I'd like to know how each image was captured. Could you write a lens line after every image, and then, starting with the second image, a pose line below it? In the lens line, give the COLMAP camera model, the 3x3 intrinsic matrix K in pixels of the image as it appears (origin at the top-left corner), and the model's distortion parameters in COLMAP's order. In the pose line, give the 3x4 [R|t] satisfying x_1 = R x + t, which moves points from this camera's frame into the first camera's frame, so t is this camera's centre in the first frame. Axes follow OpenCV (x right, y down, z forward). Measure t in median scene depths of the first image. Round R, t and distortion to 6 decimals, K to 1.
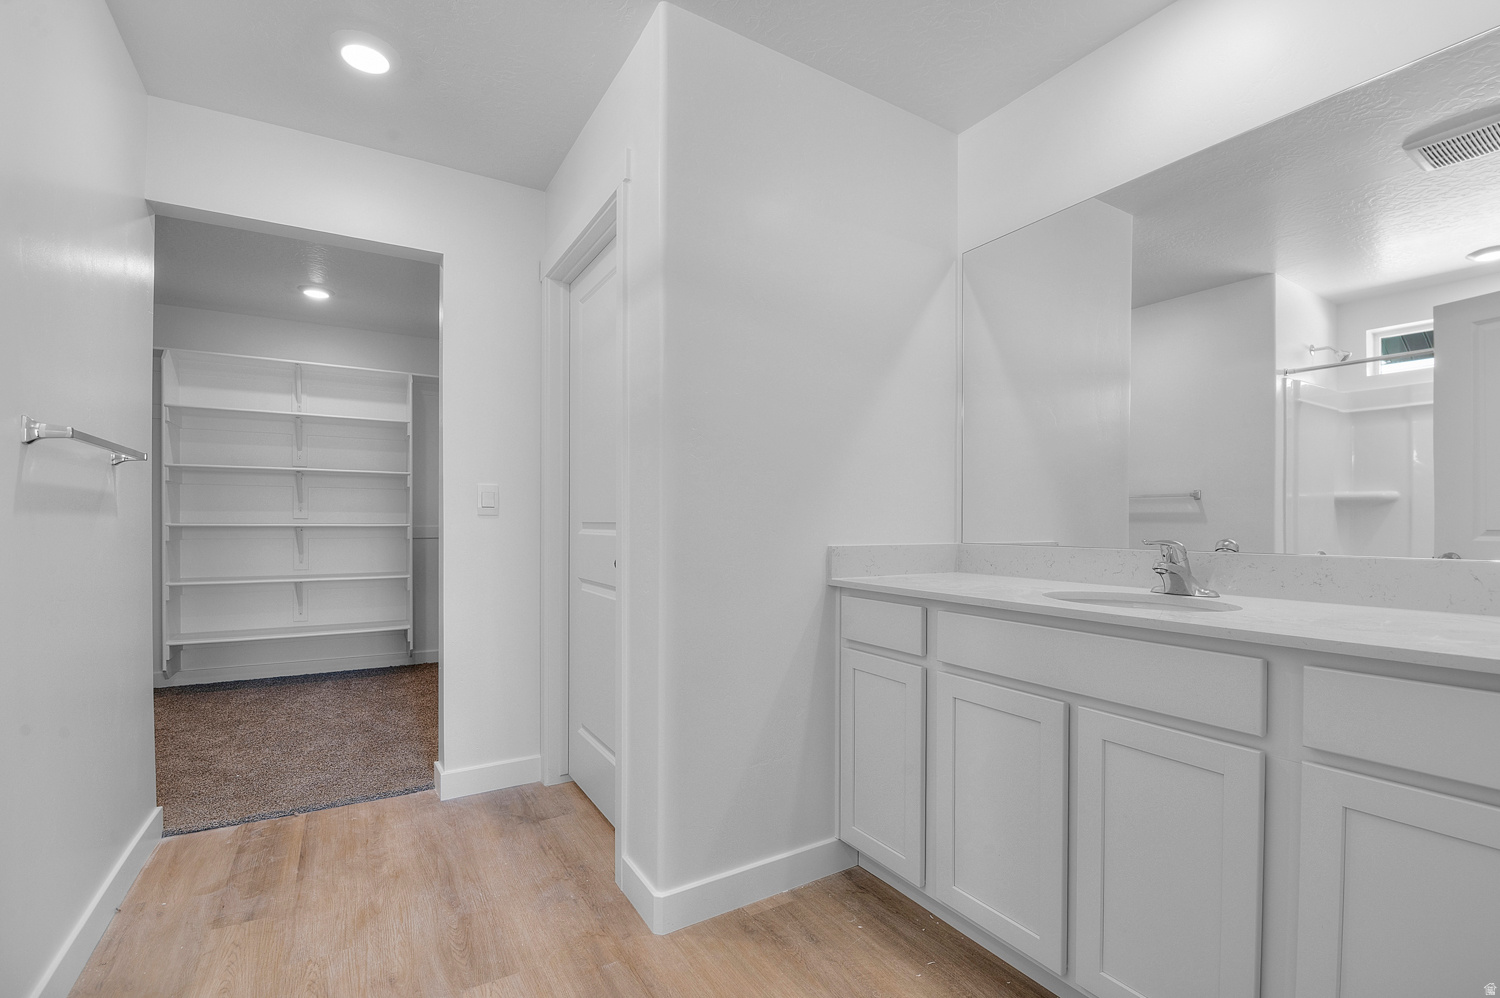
lens RADIAL K [[666.7, 0, 739.5], [0, 666.7, 514.9], [0, 0, 1]] dist [-0.009290, -0.001018]
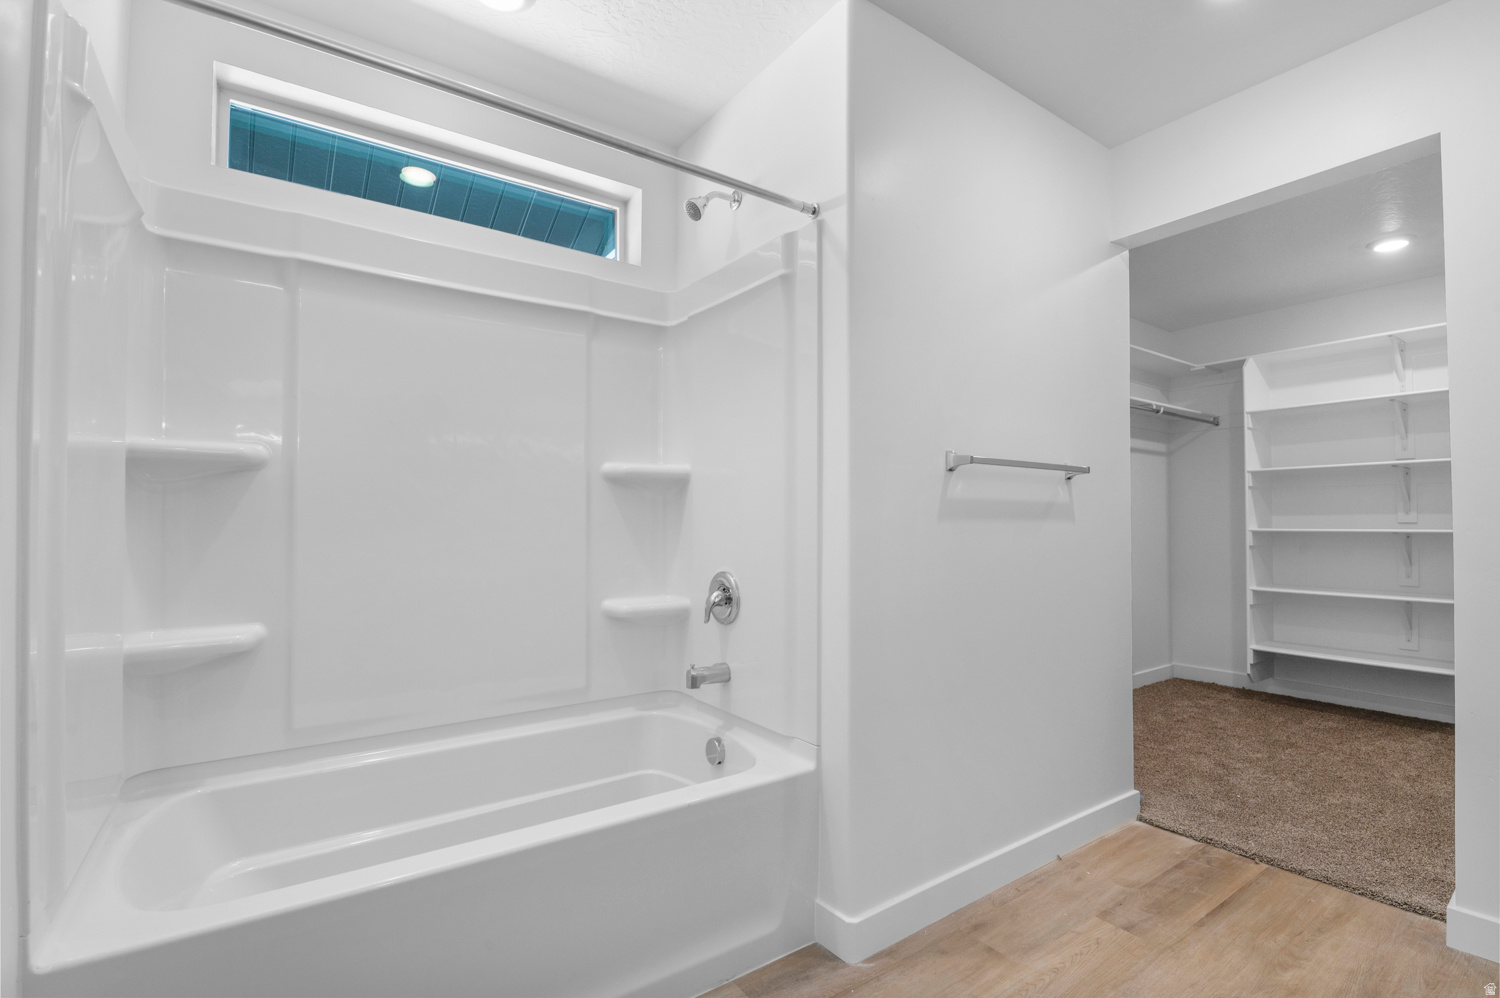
lens RADIAL K [[675.5, 0, 741.4], [0, 675.5, 511.0], [0, 0, 1]] dist [-0.012942, -0.001430]
pose [[0.097212, -0.022129, -0.995018, 0.164649], [0.009833, 0.999725, -0.021273, 0.000812], [0.995215, -0.007716, 0.097403, 0.255698]]
